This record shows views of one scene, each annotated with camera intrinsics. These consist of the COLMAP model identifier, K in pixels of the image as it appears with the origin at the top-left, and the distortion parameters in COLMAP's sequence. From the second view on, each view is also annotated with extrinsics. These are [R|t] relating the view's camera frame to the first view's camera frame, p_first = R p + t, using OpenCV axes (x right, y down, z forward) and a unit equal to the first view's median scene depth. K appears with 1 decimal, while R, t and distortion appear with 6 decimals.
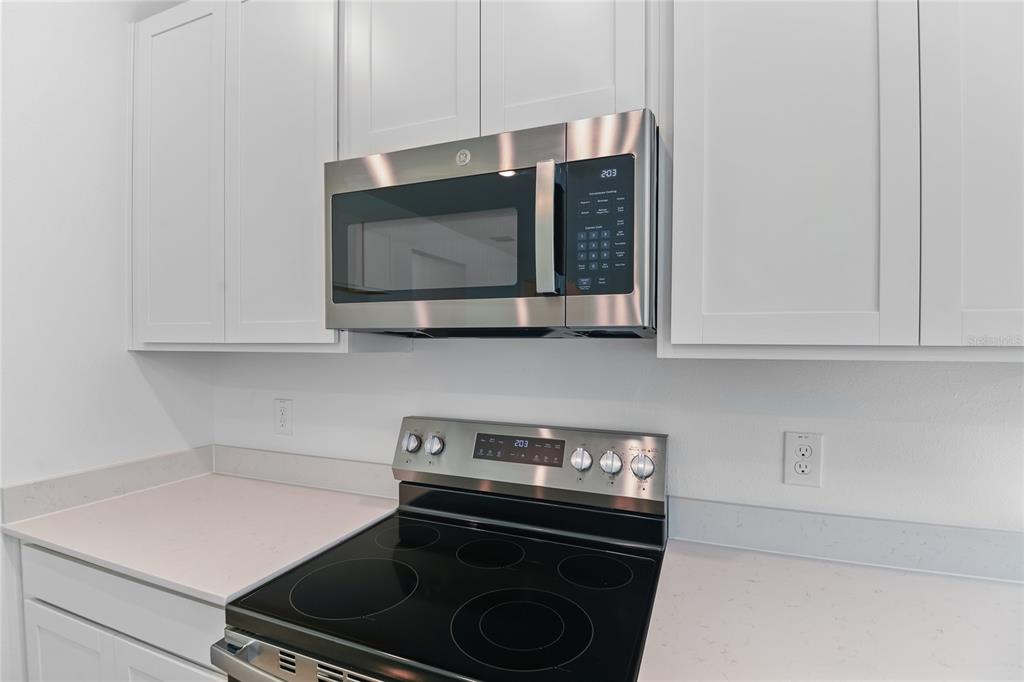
lens RADIAL K [[505.1, 0, 507.9], [0, 505.1, 341.9], [0, 0, 1]] dist [0.001395, 0.000196]
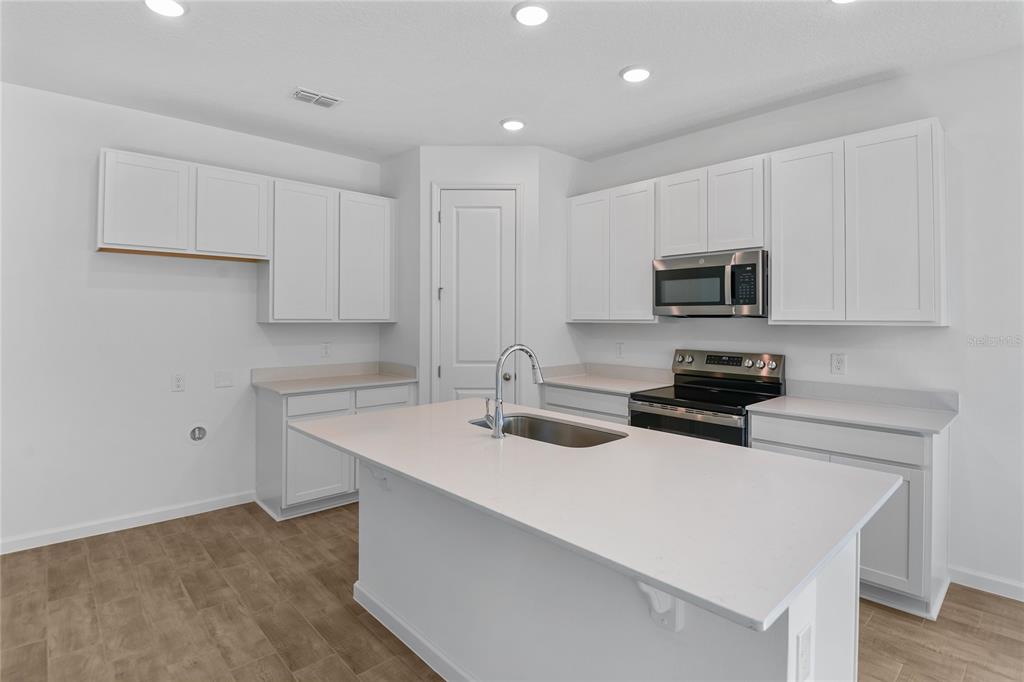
lens RADIAL K [[505.1, 0, 513.3], [0, 505.1, 314.4], [0, 0, 1]] dist [0.001395, 0.000196]
pose [[0.908430, -0.003228, -0.418025, 0.143464], [-0.000848, 0.999954, -0.009564, 0.000706], [0.418036, 0.009042, 0.908385, -2.097732]]
